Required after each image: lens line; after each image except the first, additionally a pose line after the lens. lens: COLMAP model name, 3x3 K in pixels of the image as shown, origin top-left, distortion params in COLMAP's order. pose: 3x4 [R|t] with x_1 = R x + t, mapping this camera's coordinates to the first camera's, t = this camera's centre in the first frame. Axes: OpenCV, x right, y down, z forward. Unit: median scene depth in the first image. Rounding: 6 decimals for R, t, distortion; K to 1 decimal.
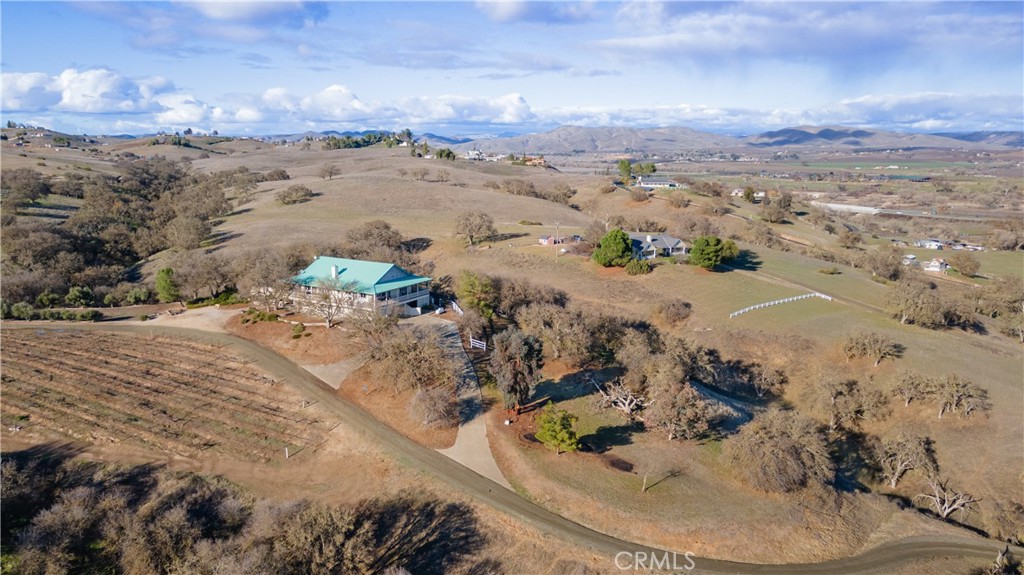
lens RADIAL K [[833.6, 0, 512.0], [0, 833.6, 287.5], [0, 0, 1]] dist [0.071407, -0.001822]
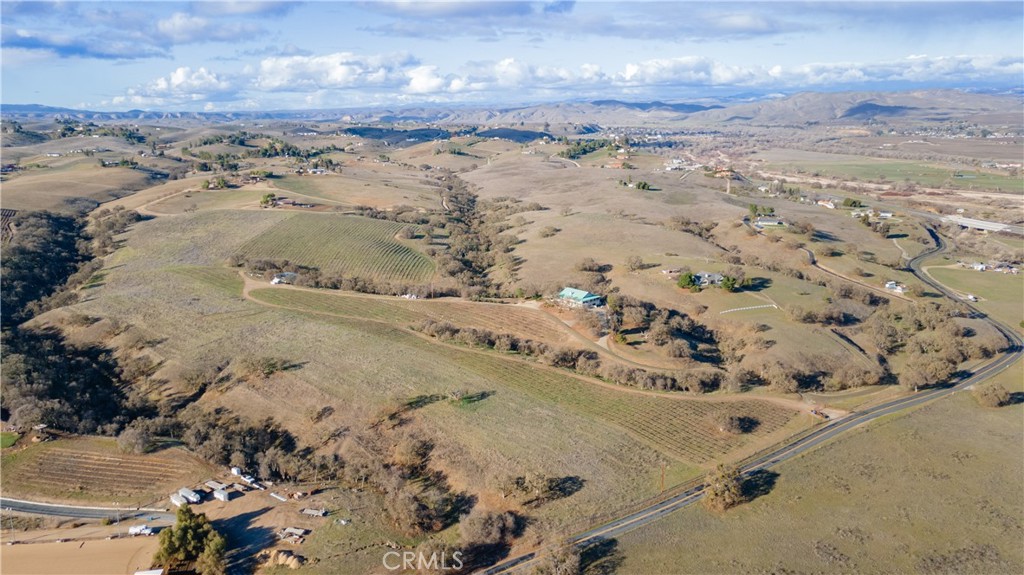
lens RADIAL K [[833.6, 0, 512.0], [0, 833.6, 287.5], [0, 0, 1]] dist [0.071407, -0.001822]
pose [[0.964544, 0.054735, -0.258183, 0.047010], [-0.044064, 0.997925, 0.046945, -0.021057], [0.260217, -0.033904, 0.964955, -0.254898]]
